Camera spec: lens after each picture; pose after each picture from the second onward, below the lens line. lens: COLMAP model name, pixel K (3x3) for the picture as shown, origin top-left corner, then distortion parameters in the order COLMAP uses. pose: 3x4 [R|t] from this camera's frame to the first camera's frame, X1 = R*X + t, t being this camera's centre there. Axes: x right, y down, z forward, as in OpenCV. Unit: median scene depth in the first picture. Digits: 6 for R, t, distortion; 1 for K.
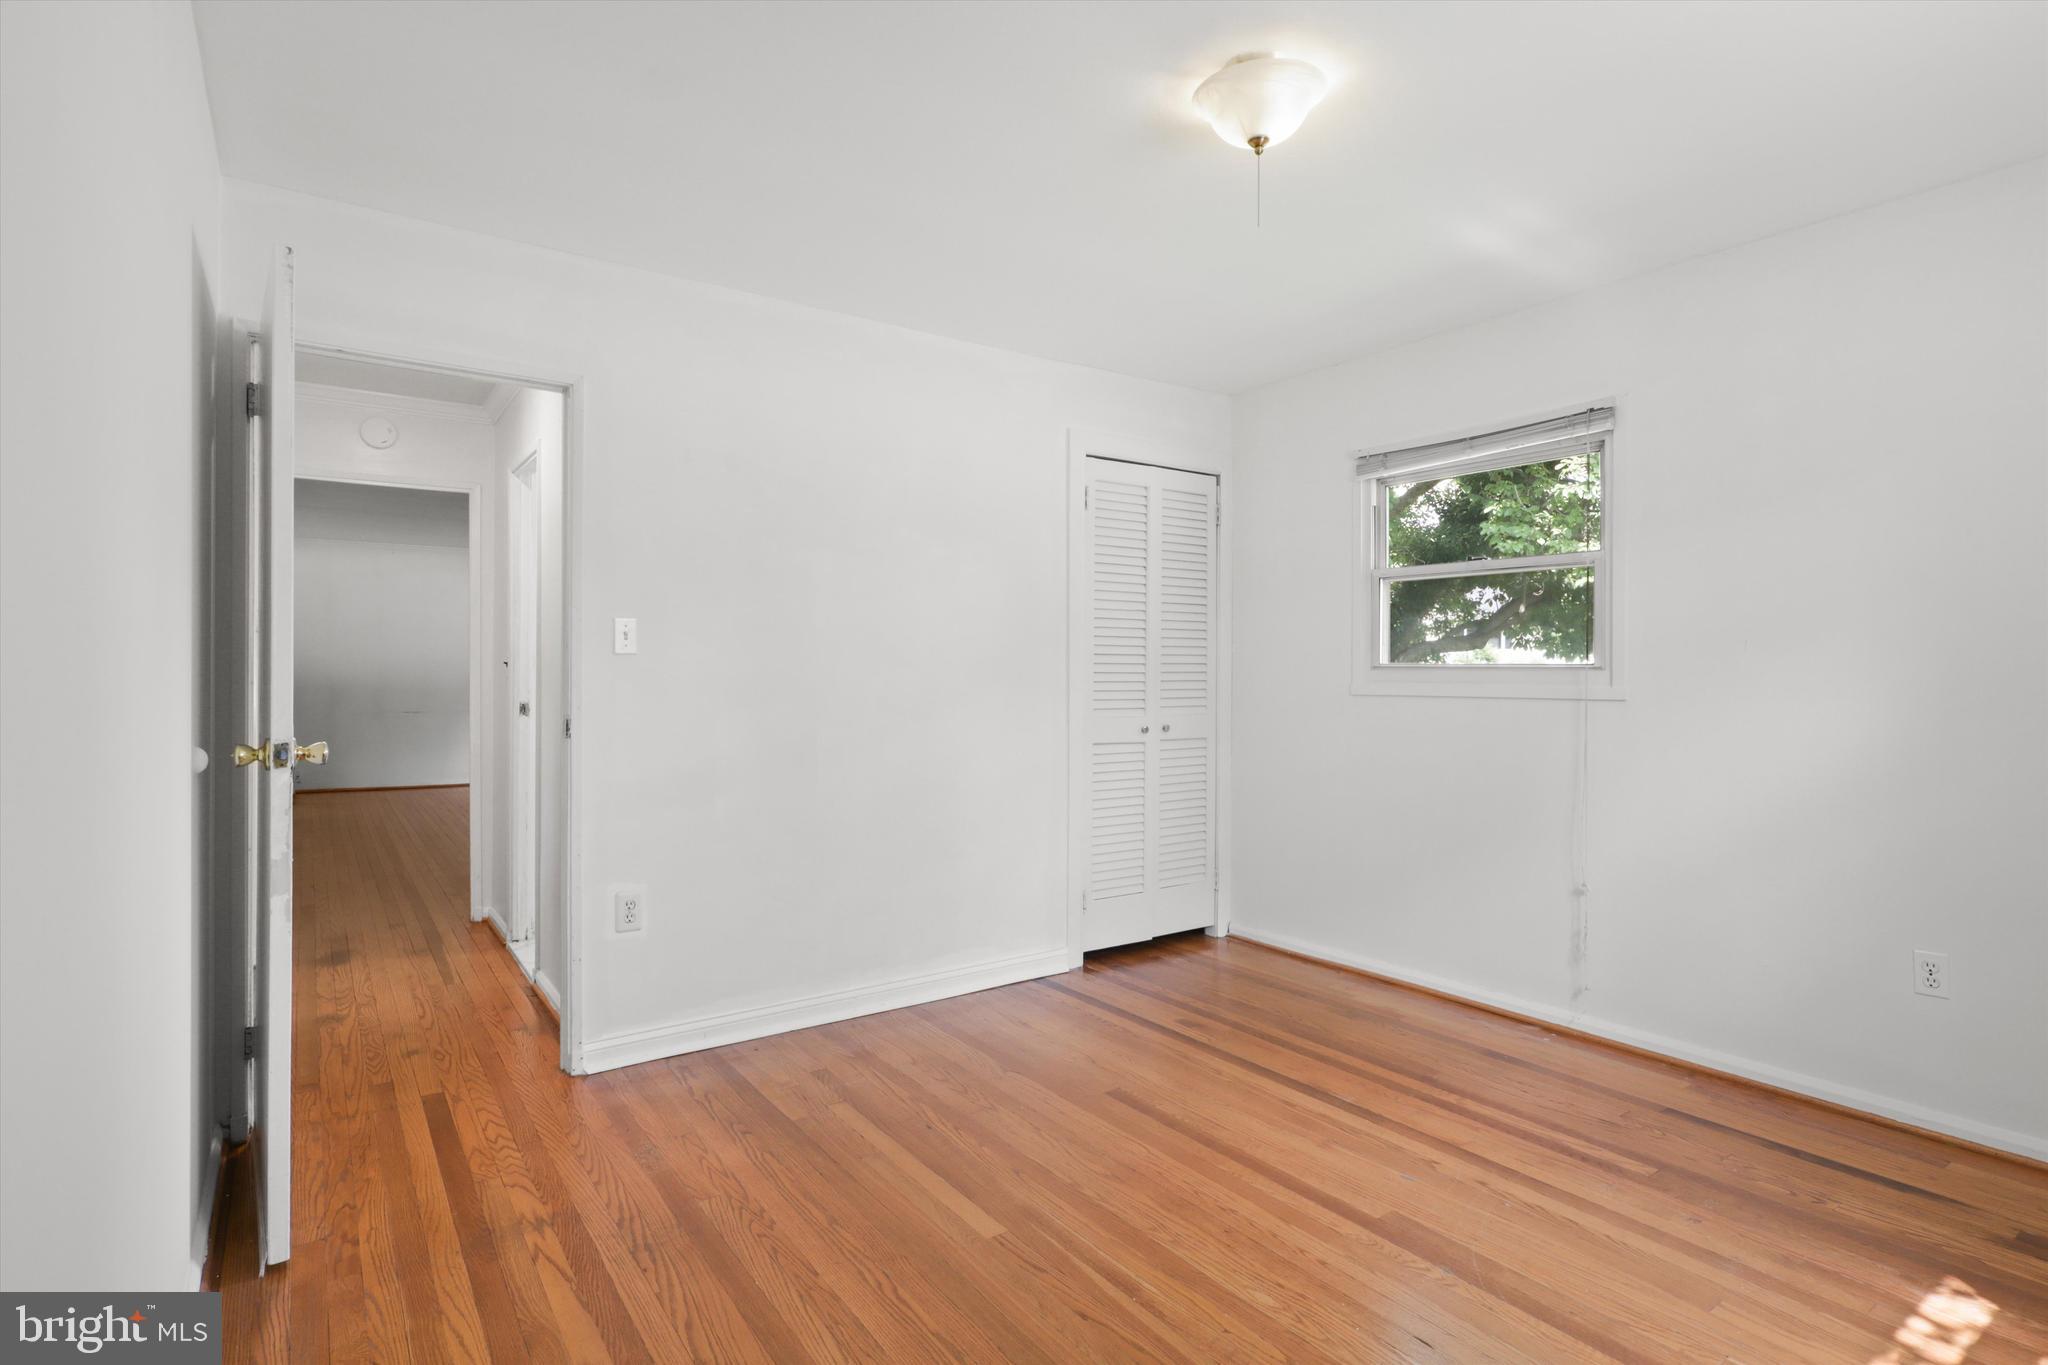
lens RADIAL K [[1027.6, 0, 1030.6], [0, 1027.6, 665.7], [0, 0, 1]] dist [-0.021425, 0.016497]
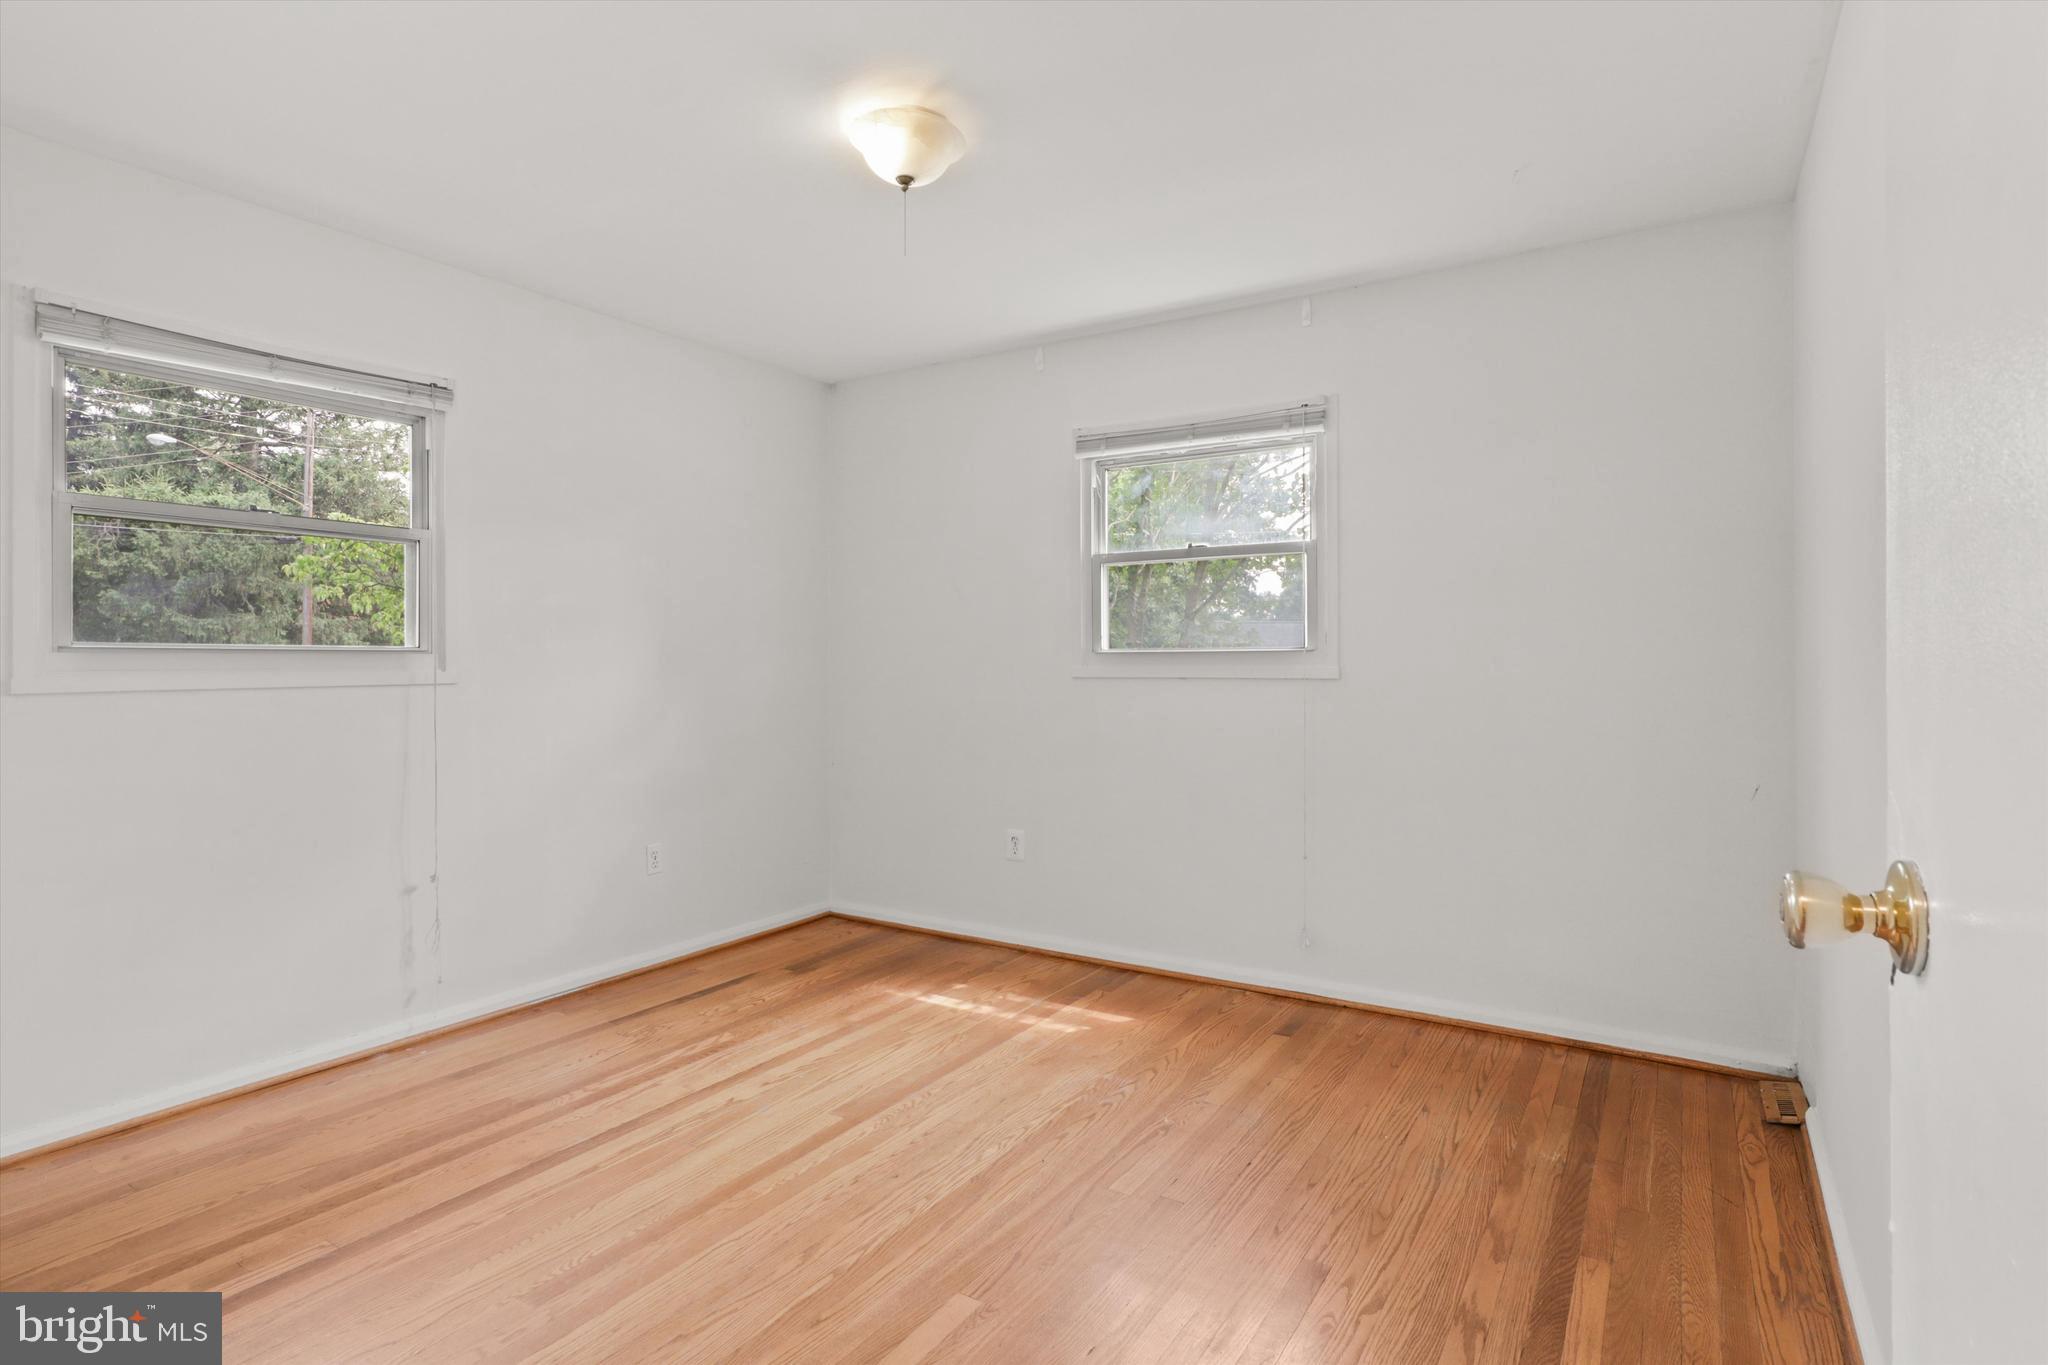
lens RADIAL K [[1027.6, 0, 1030.6], [0, 1027.6, 665.7], [0, 0, 1]] dist [-0.021425, 0.016497]
pose [[-0.381435, -0.004940, 0.924383, -0.619540], [-0.003477, 0.999986, 0.003909, 0.010452], [-0.924389, -0.001723, -0.381447, 0.933737]]
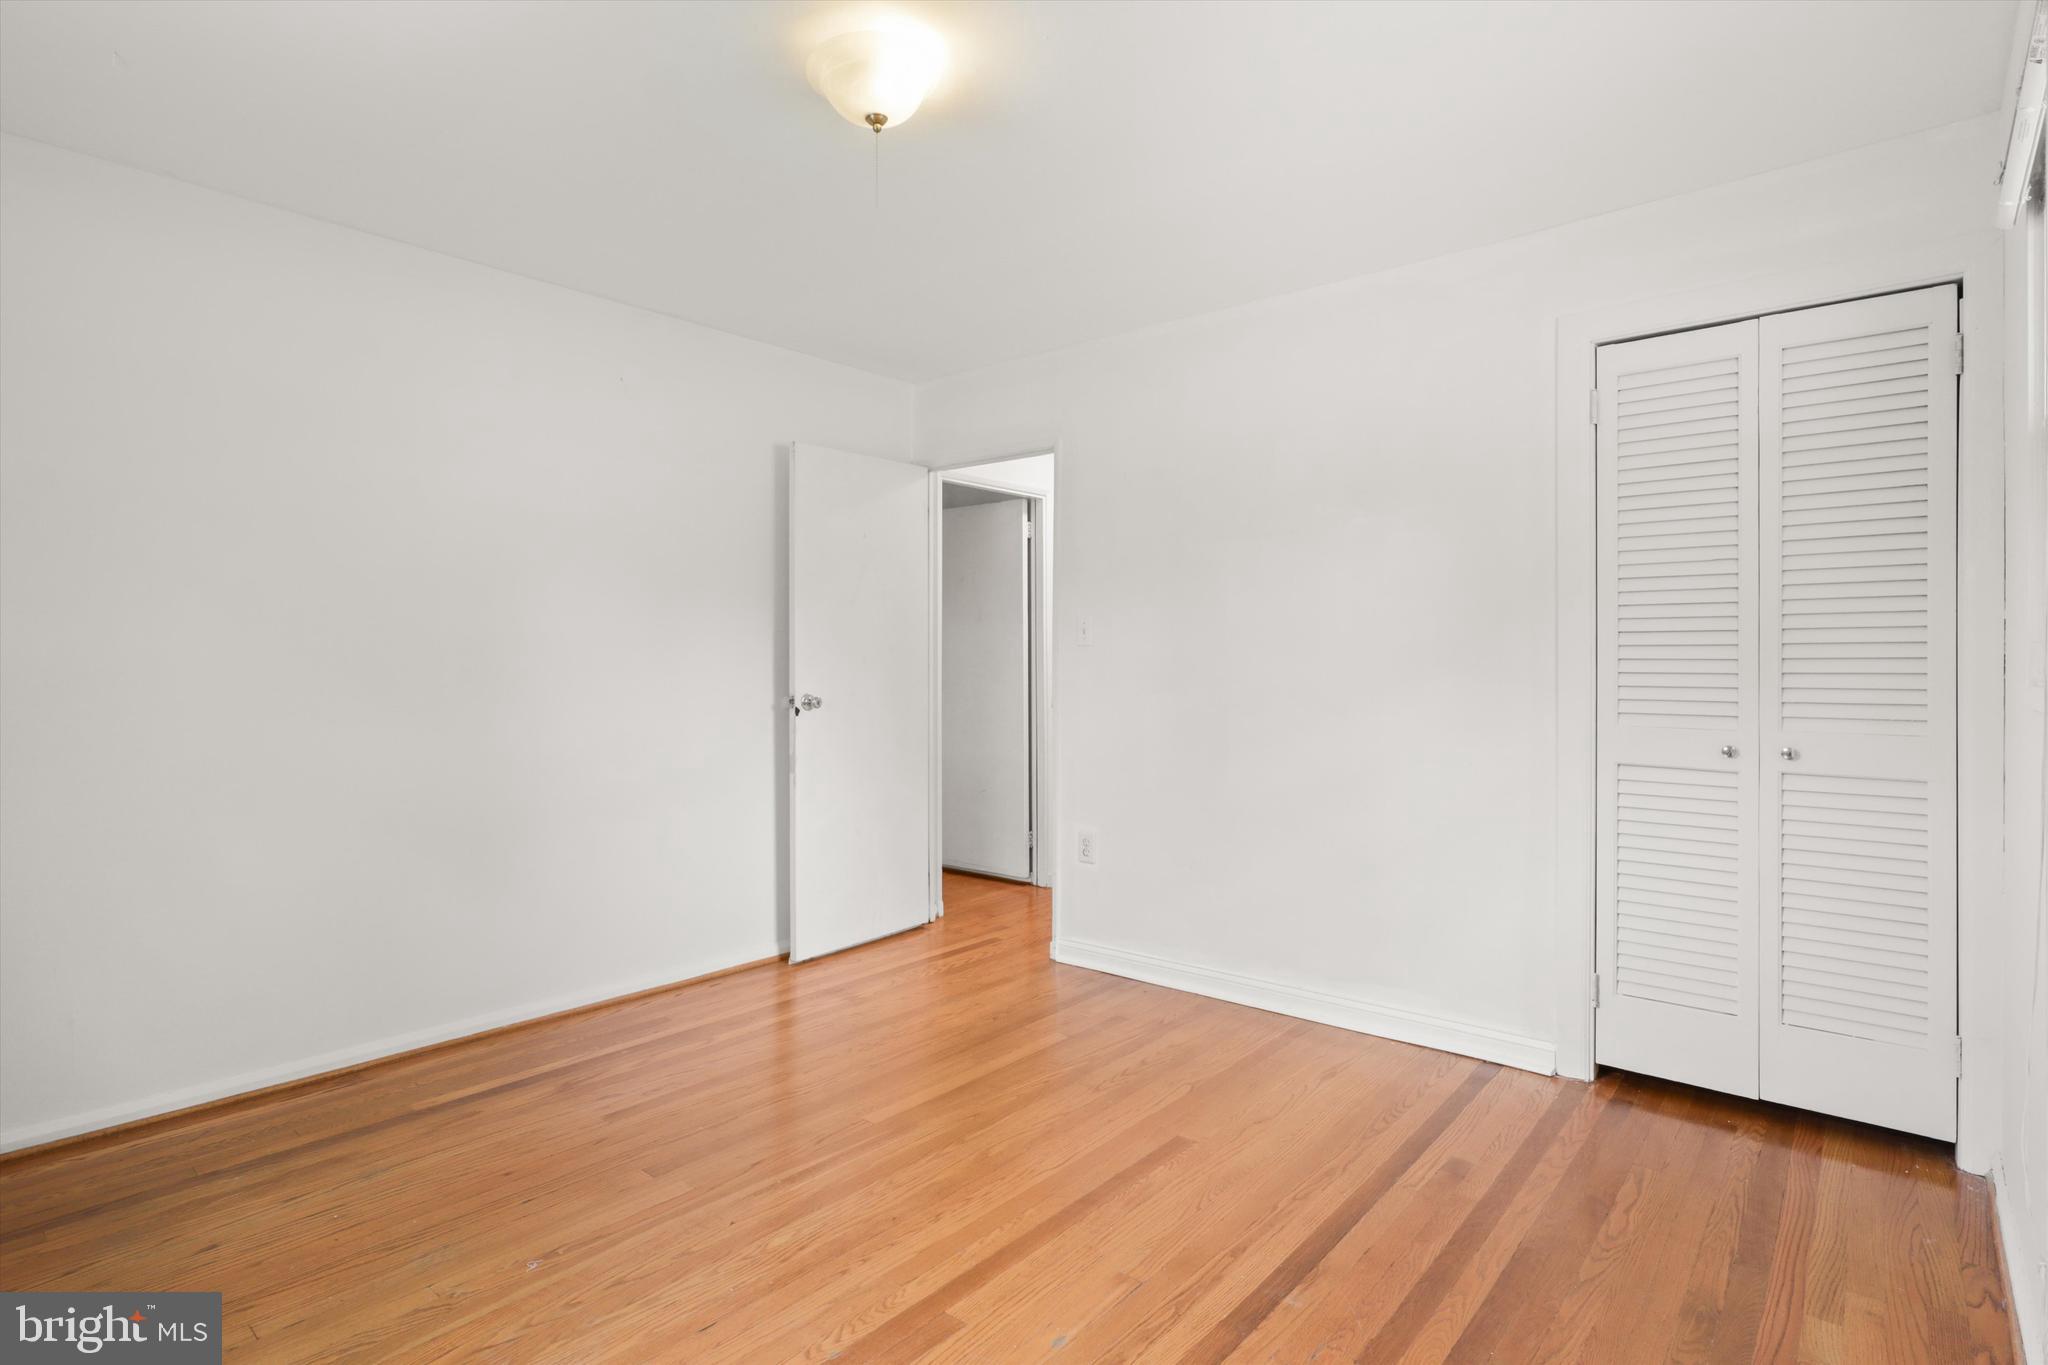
lens RADIAL K [[1027.6, 0, 1030.6], [0, 1027.6, 665.7], [0, 0, 1]] dist [-0.021425, 0.016497]
pose [[0.252670, 0.003887, -0.967545, 0.868544], [0.006718, 0.999961, 0.005772, 0.006131], [0.967529, -0.007959, 0.252634, 0.642309]]
